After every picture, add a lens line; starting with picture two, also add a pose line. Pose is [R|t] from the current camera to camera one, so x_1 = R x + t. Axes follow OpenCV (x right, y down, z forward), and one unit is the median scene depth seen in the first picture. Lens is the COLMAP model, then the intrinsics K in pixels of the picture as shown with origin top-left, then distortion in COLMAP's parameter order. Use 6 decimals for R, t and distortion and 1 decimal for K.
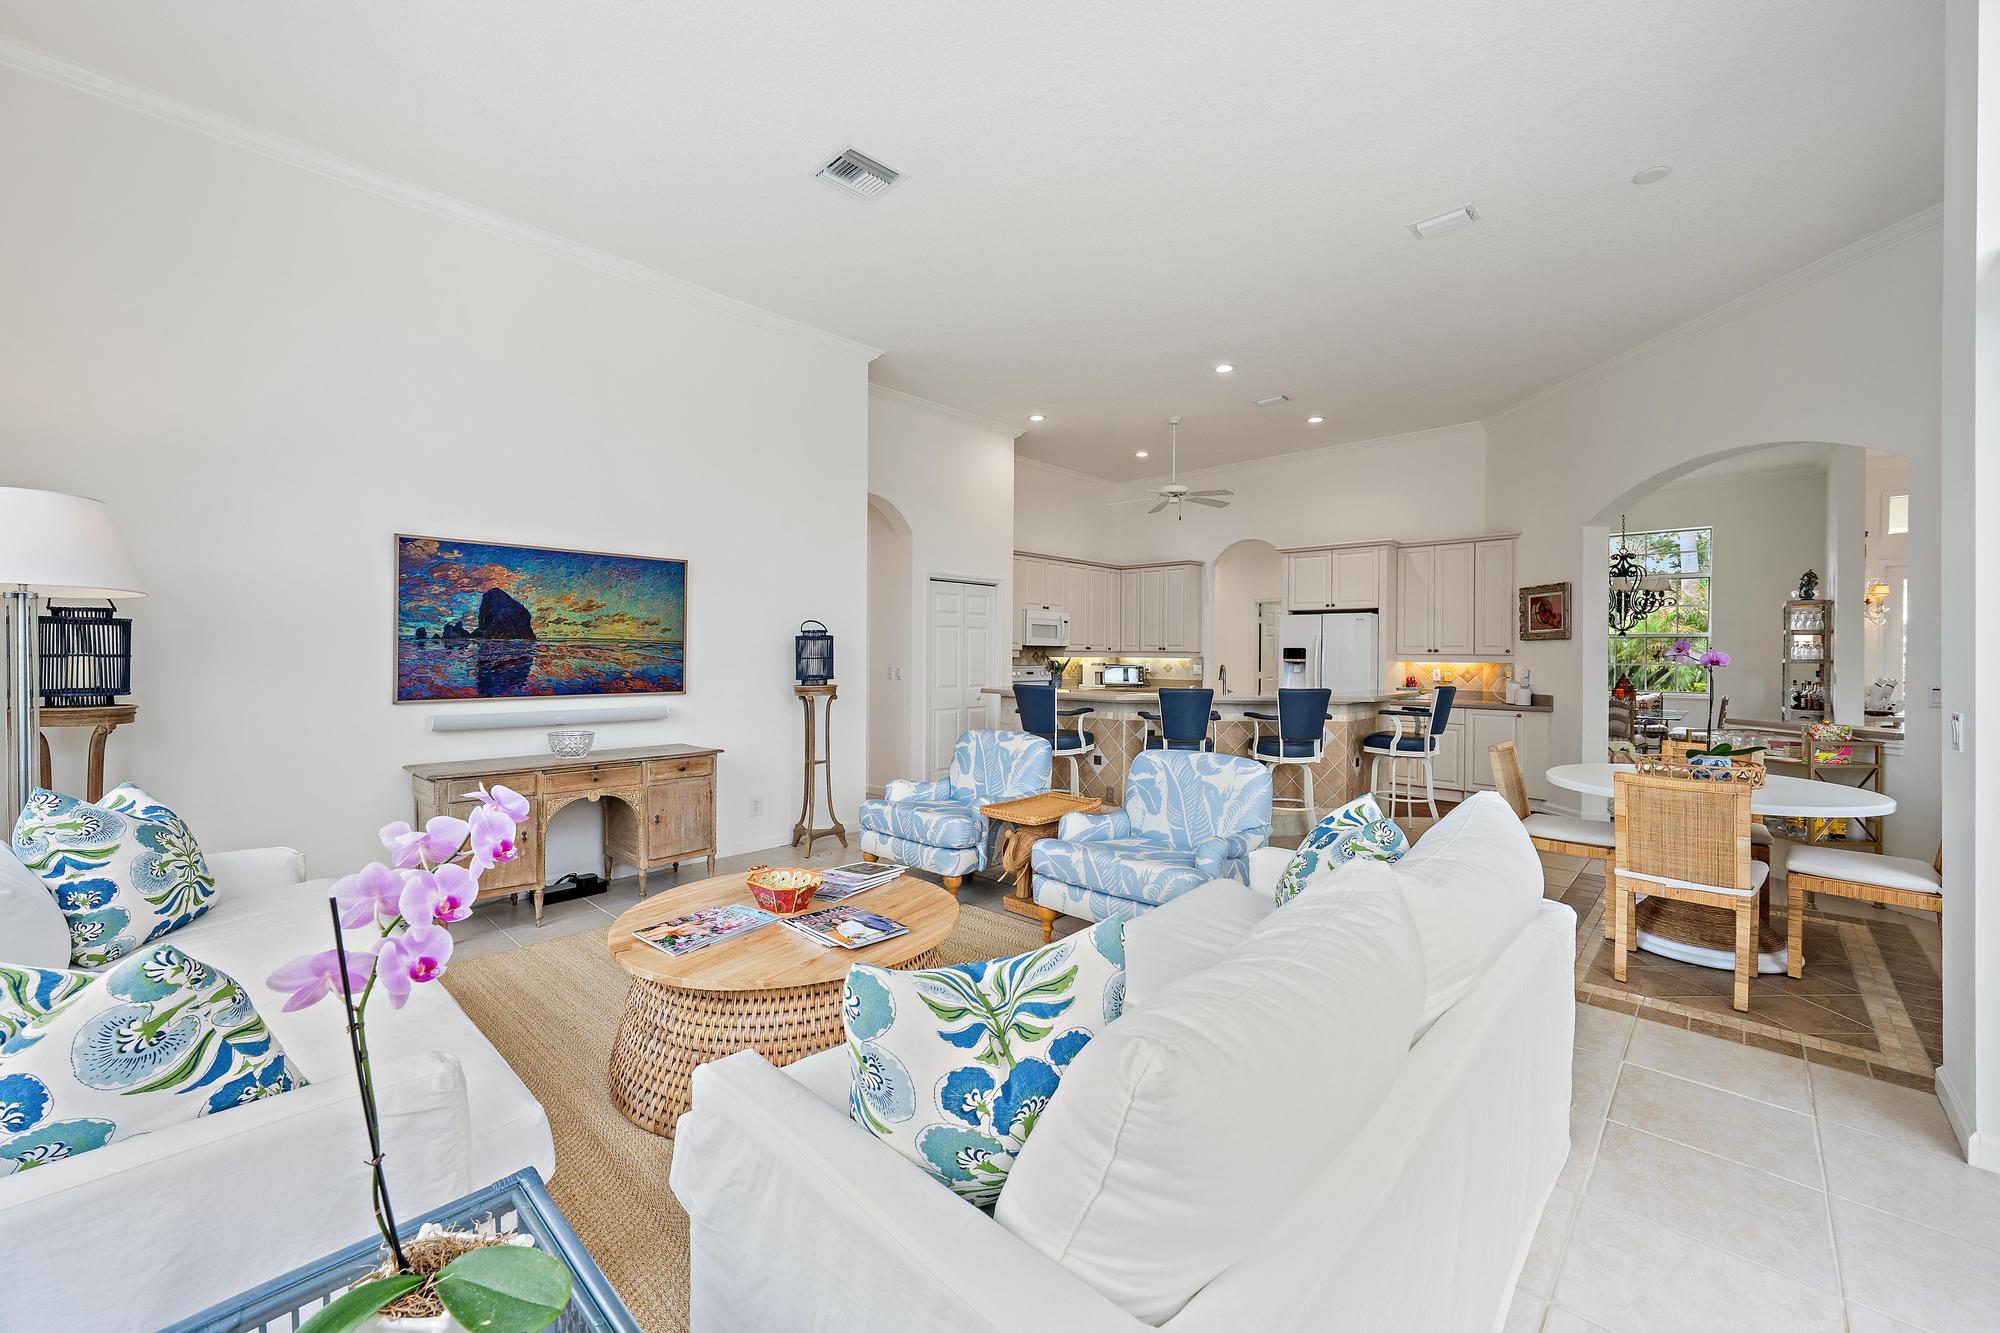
lens RADIAL K [[779.5, 0, 997.2], [0, 779.5, 656.3], [0, 0, 1]] dist [0.003398, 0.000192]
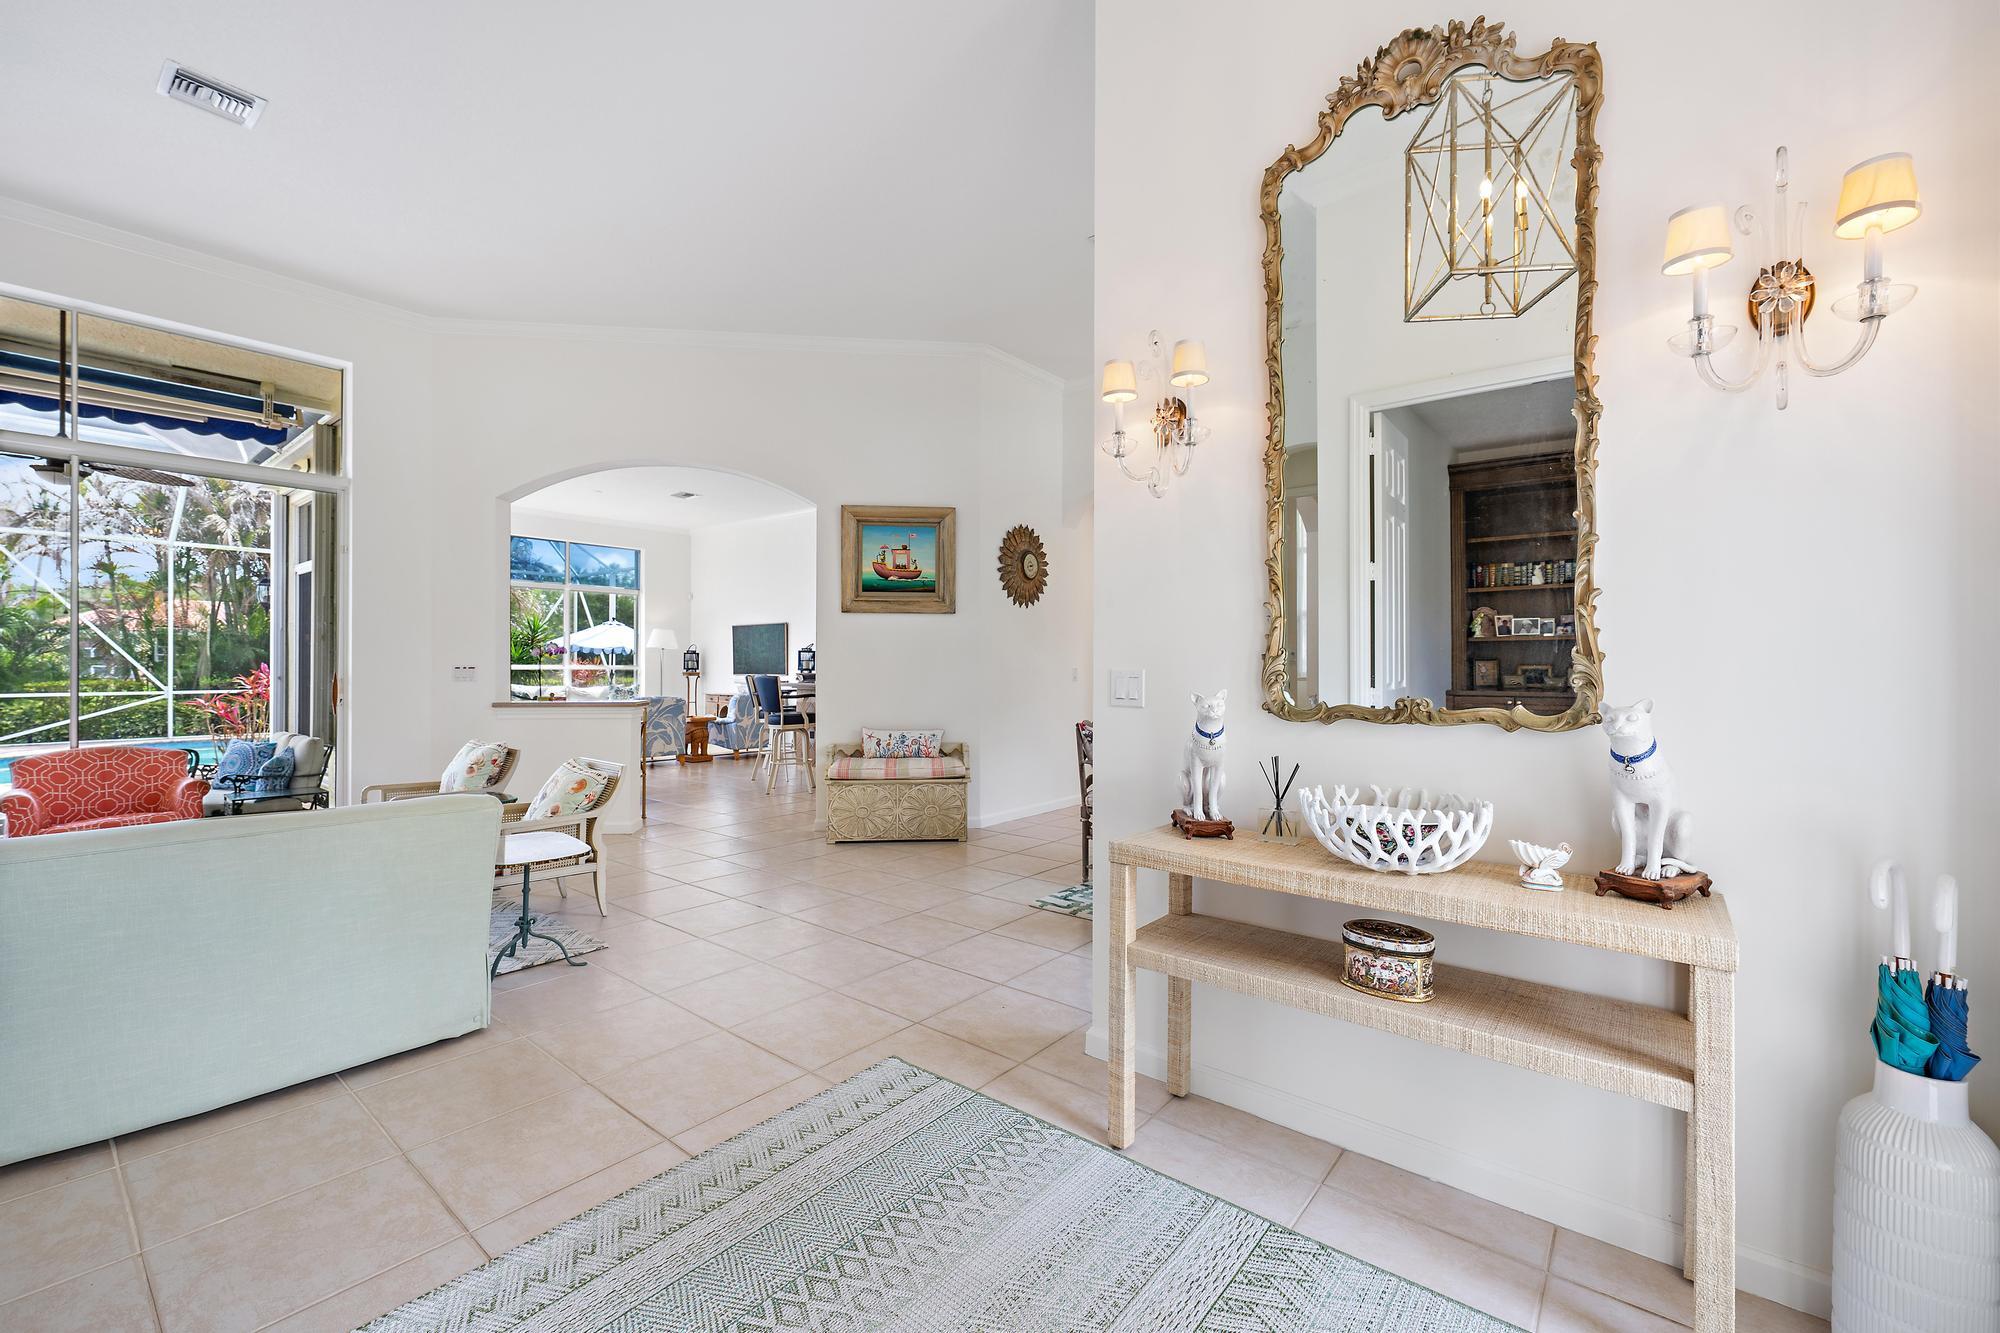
lens RADIAL K [[837.3, 0, 1018.2], [0, 837.3, 659.5], [0, 0, 1]] dist [-0.001670, 0.000490]
pose [[0.089172, -0.016089, -0.995886, 2.619477], [0.001437, 0.999871, -0.016024, 0.047441], [0.996015, -0.000003, 0.089184, 1.667939]]
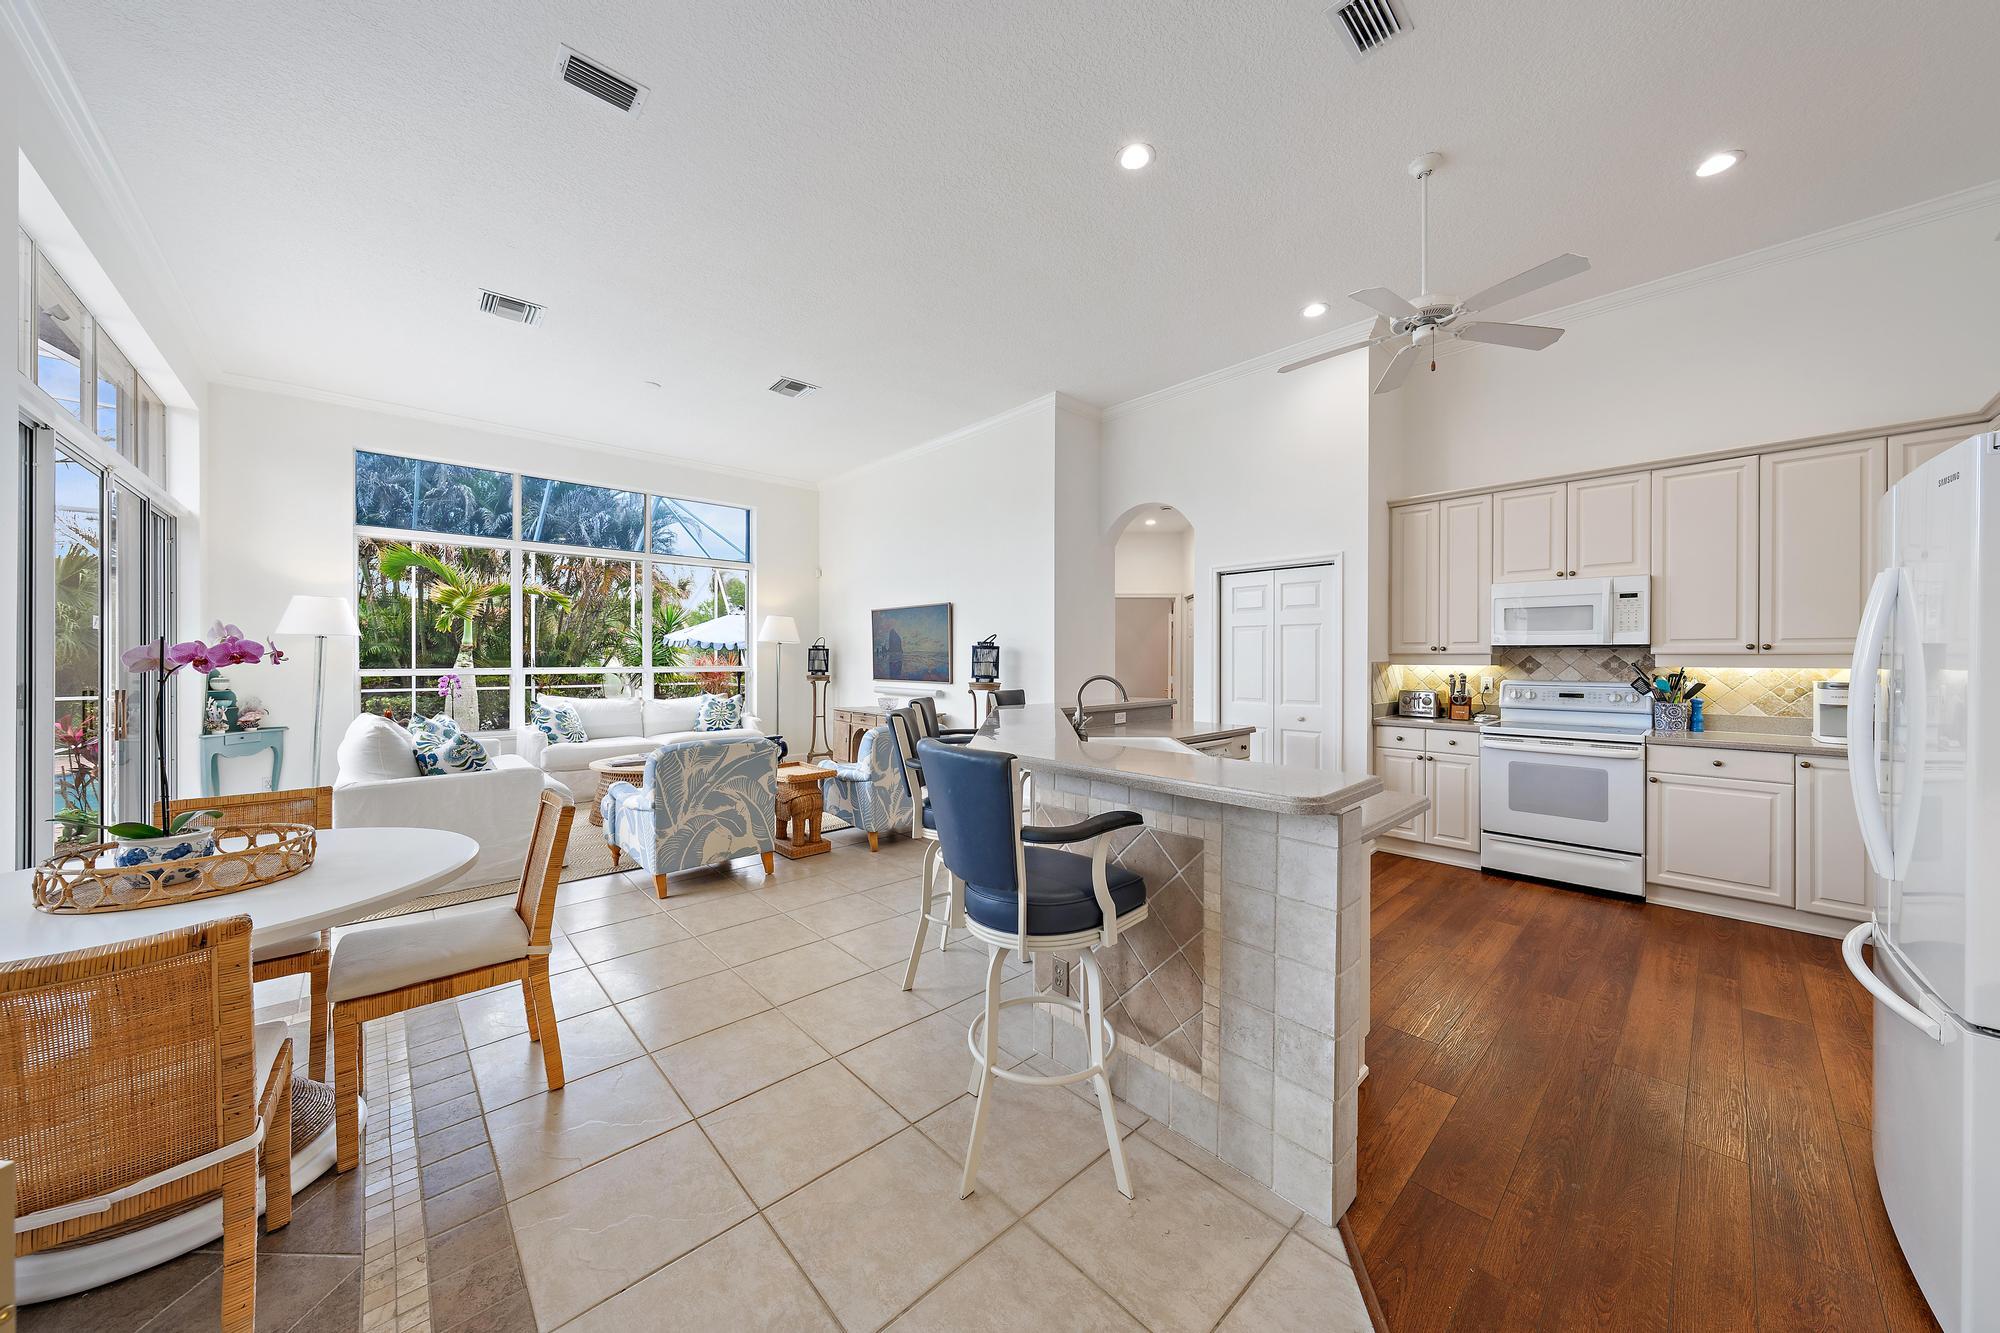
lens RADIAL K [[675.9, 0, 1010.9], [0, 675.9, 661.2], [0, 0, 1]] dist [-0.004269, -0.000146]
pose [[-0.049741, -0.002380, -0.998759, 1.121271], [-0.006010, 0.999980, -0.002083, 0.003130], [0.998744, 0.005899, -0.049754, 1.325938]]
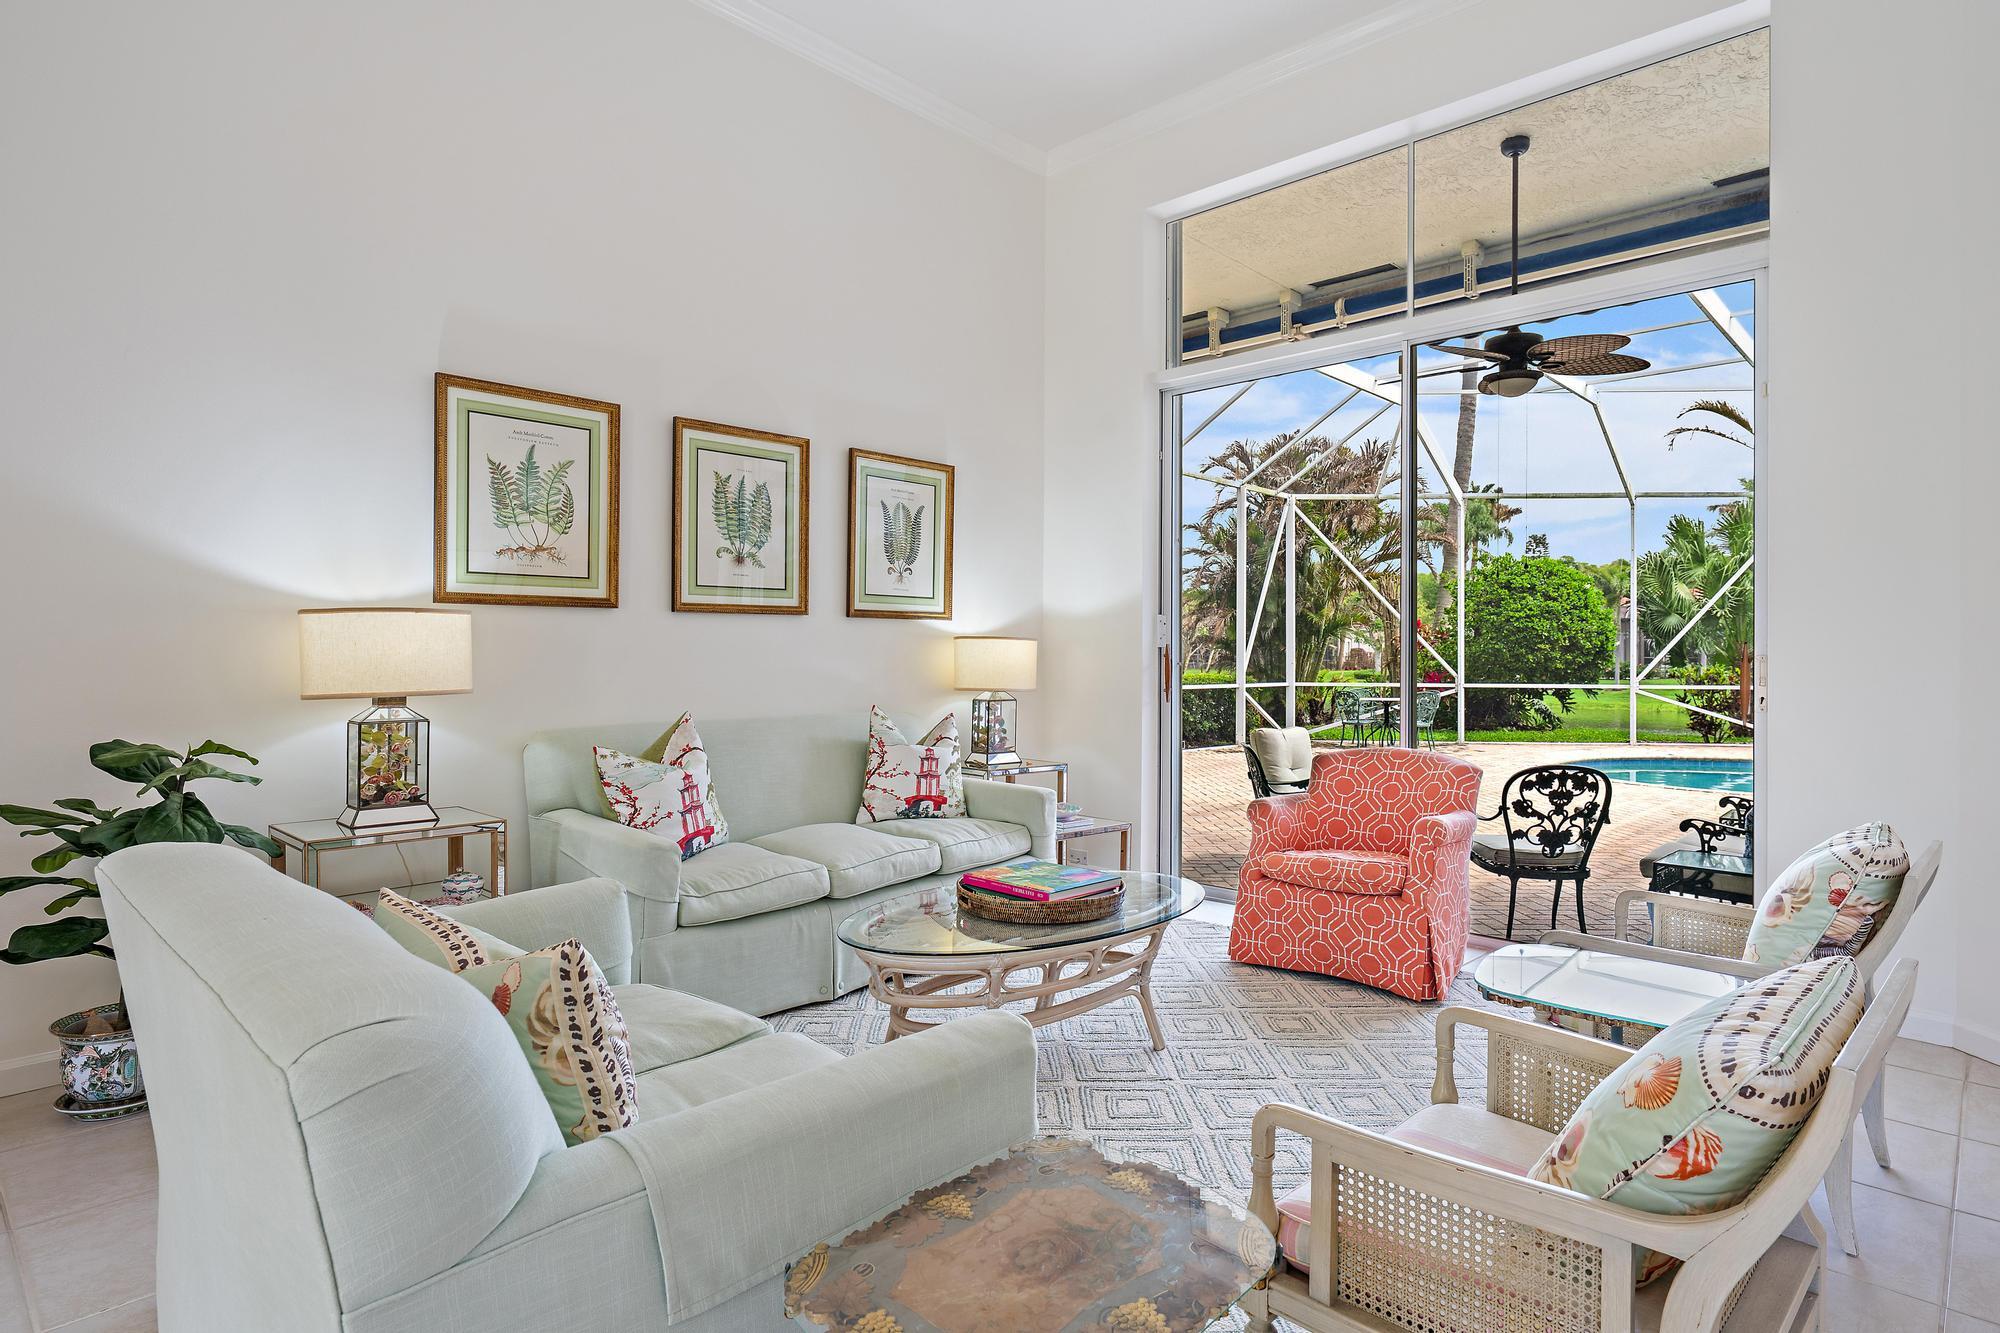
lens RADIAL K [[1058.8, 0, 995.3], [0, 1058.8, 657.7], [0, 0, 1]] dist [-0.002031, -0.001743]
pose [[-0.999891, -0.014781, 0.000146, 1.765192], [-0.014780, 0.999861, 0.007681, 0.058075], [-0.000259, 0.007678, -0.999970, 1.515563]]
